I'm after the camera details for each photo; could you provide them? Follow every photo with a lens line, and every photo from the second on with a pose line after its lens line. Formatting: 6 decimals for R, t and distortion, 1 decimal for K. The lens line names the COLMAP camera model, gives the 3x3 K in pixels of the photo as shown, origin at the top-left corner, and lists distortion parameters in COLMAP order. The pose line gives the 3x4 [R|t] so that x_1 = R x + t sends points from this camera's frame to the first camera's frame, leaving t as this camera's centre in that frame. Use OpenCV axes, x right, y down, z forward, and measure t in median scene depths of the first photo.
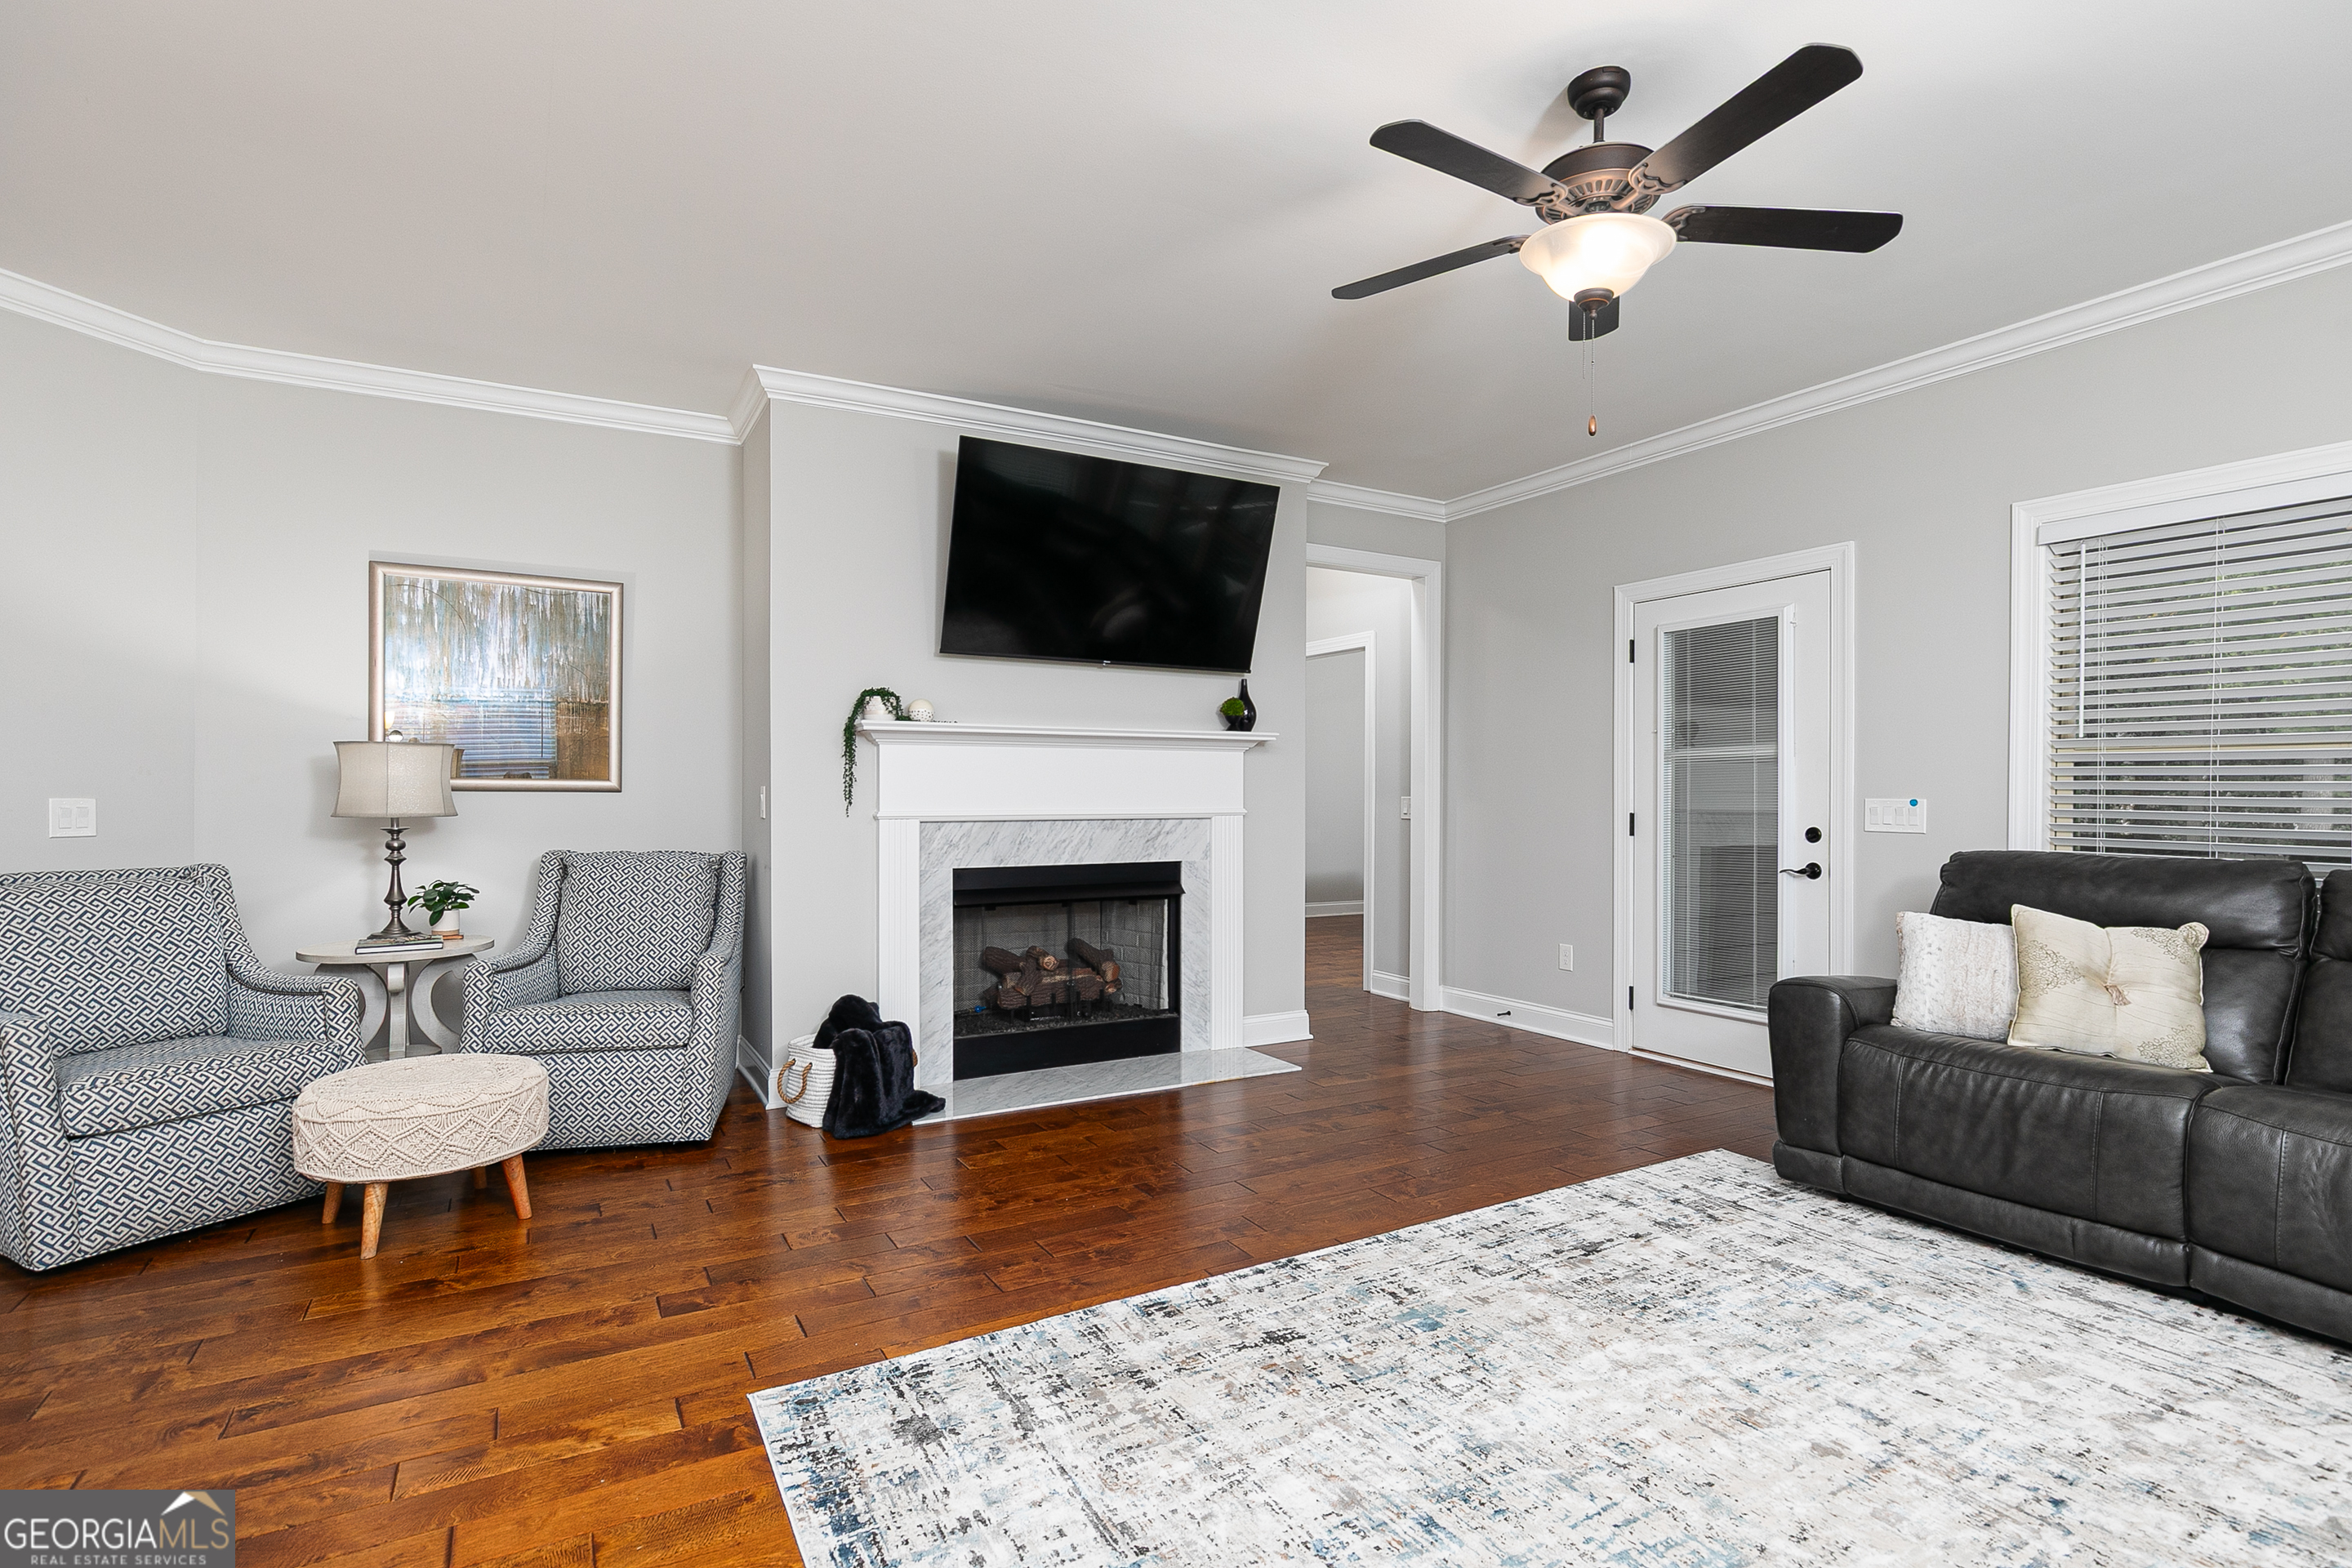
lens RADIAL K [[1167.7, 0, 1176.0], [0, 1167.7, 784.0], [0, 0, 1]] dist [0.003242, 0.000662]
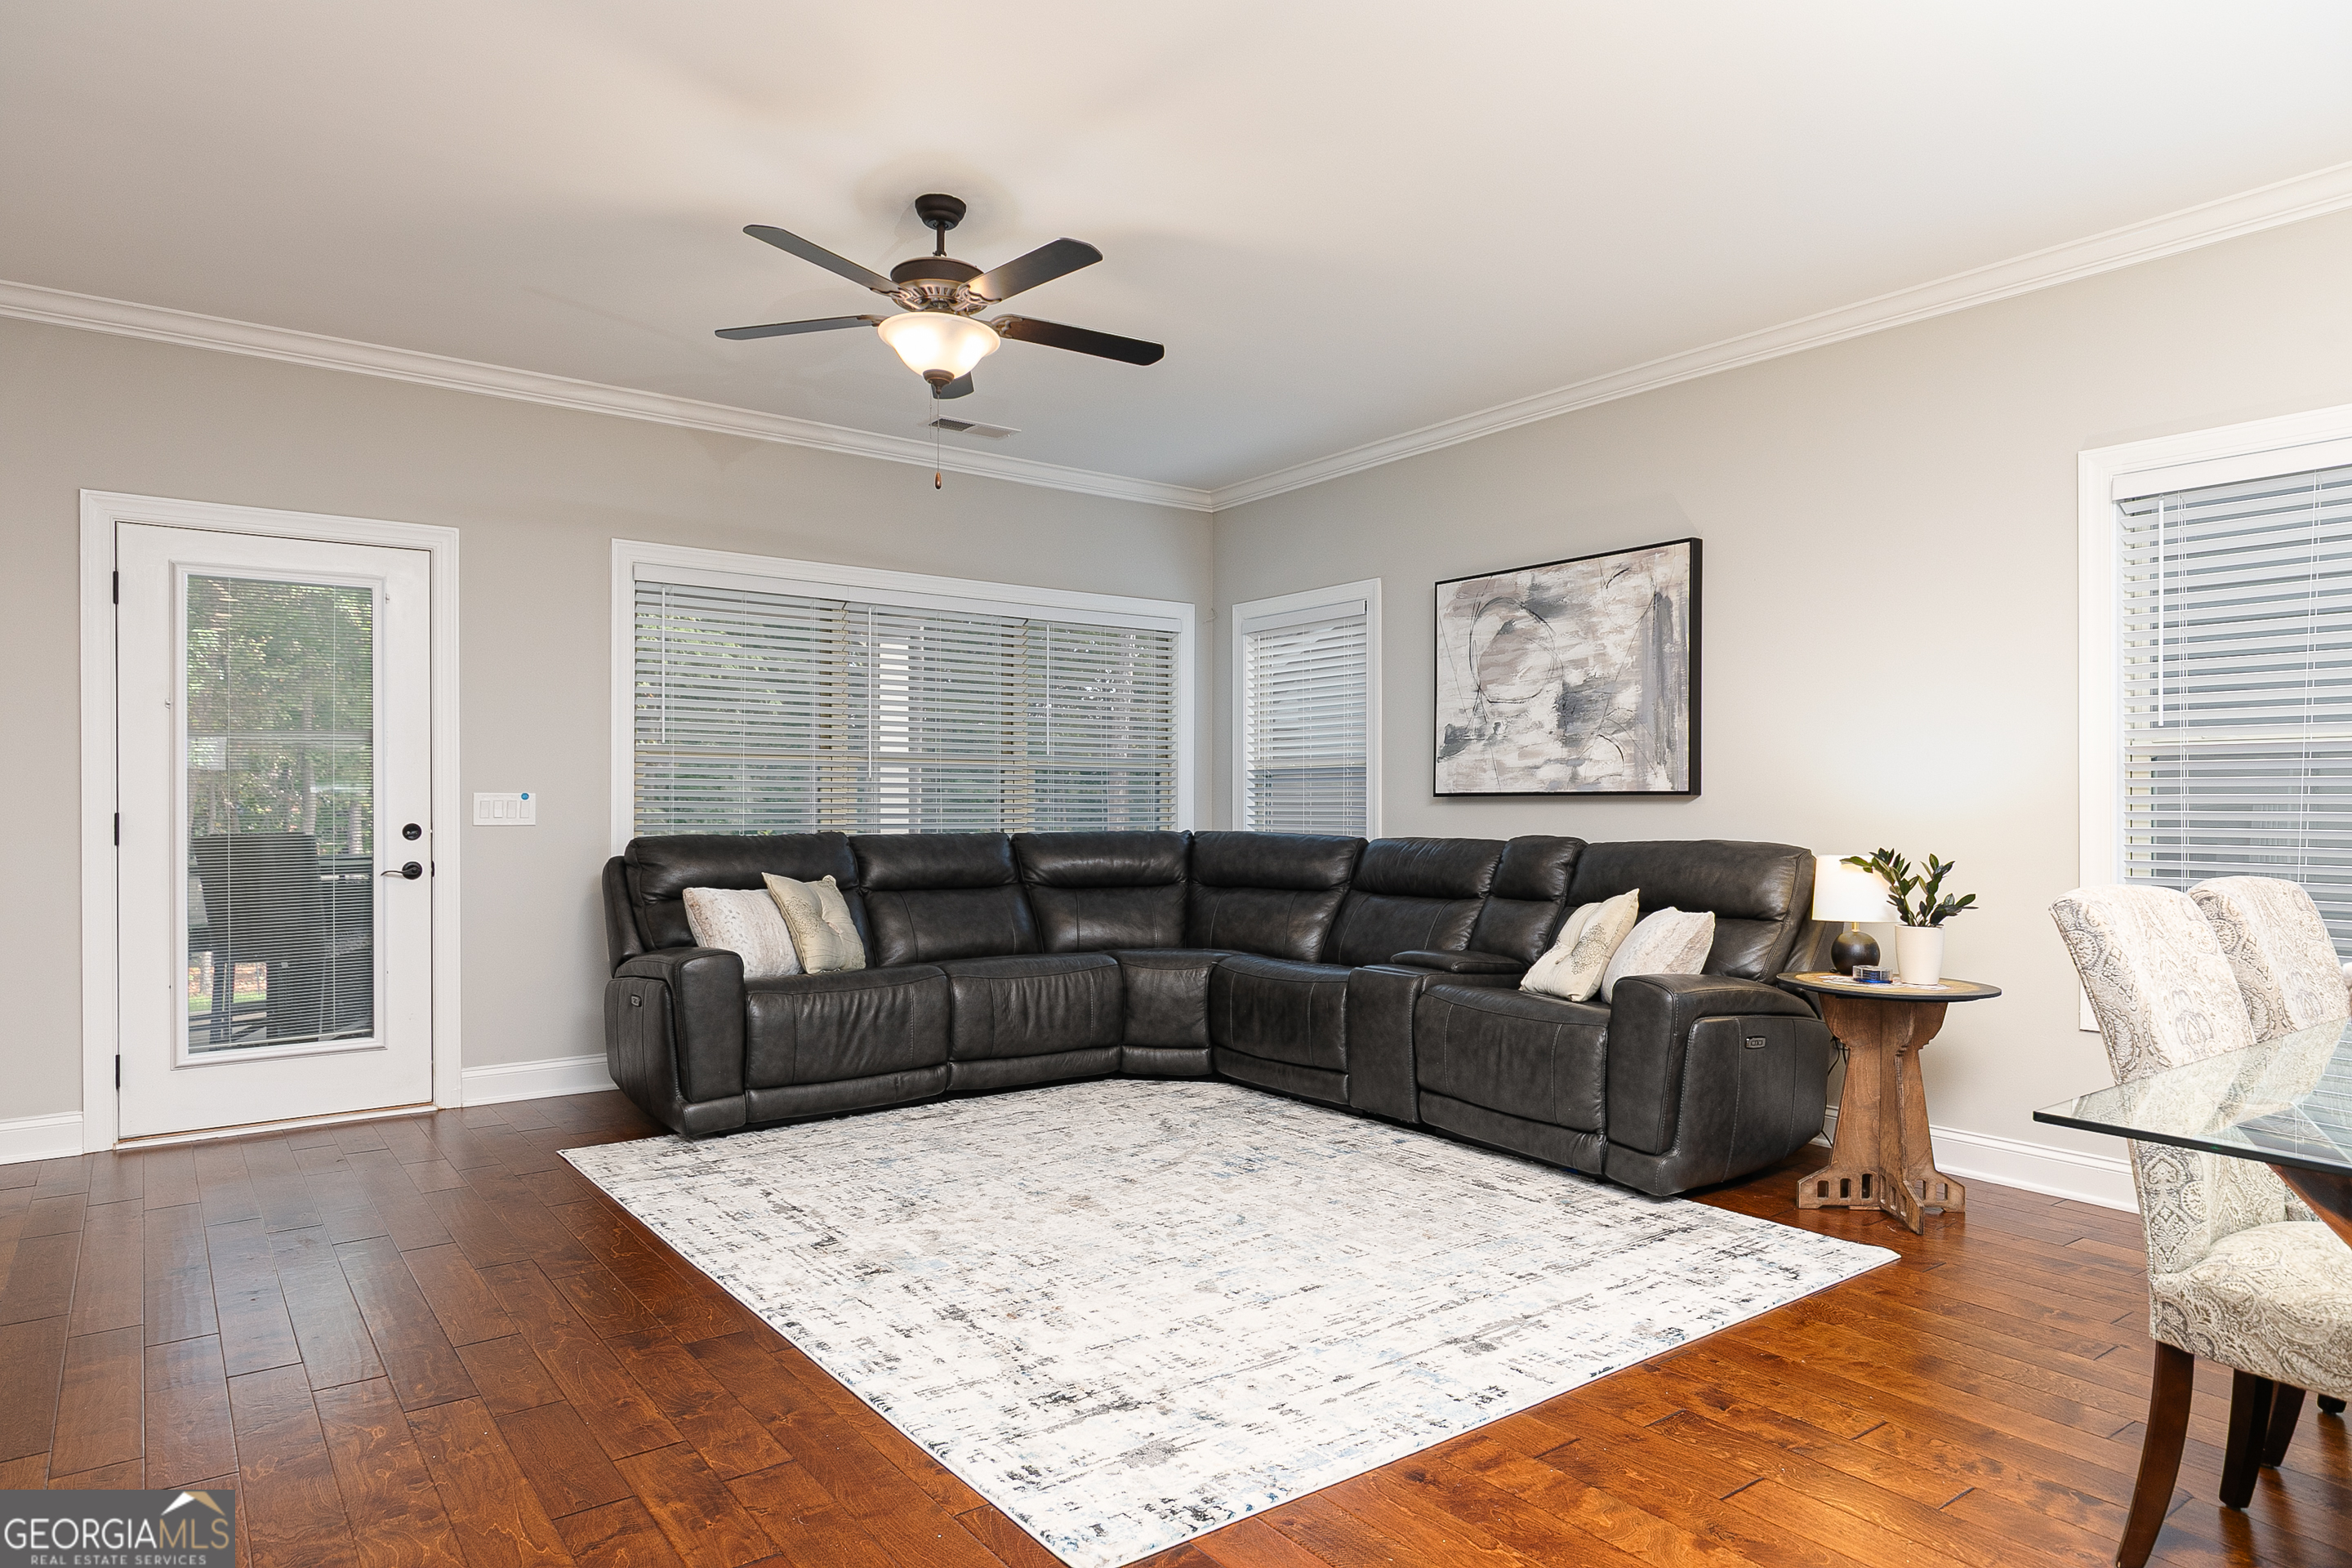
lens RADIAL K [[1376.5, 0, 1171.9], [0, 1376.5, 798.3], [0, 0, 1]] dist [0.013030, -0.000113]
pose [[-0.120749, -0.000878, 0.992683, -0.640379], [-0.010180, 0.999948, -0.000354, 0.011075], [-0.992631, -0.010148, -0.120751, 0.541088]]
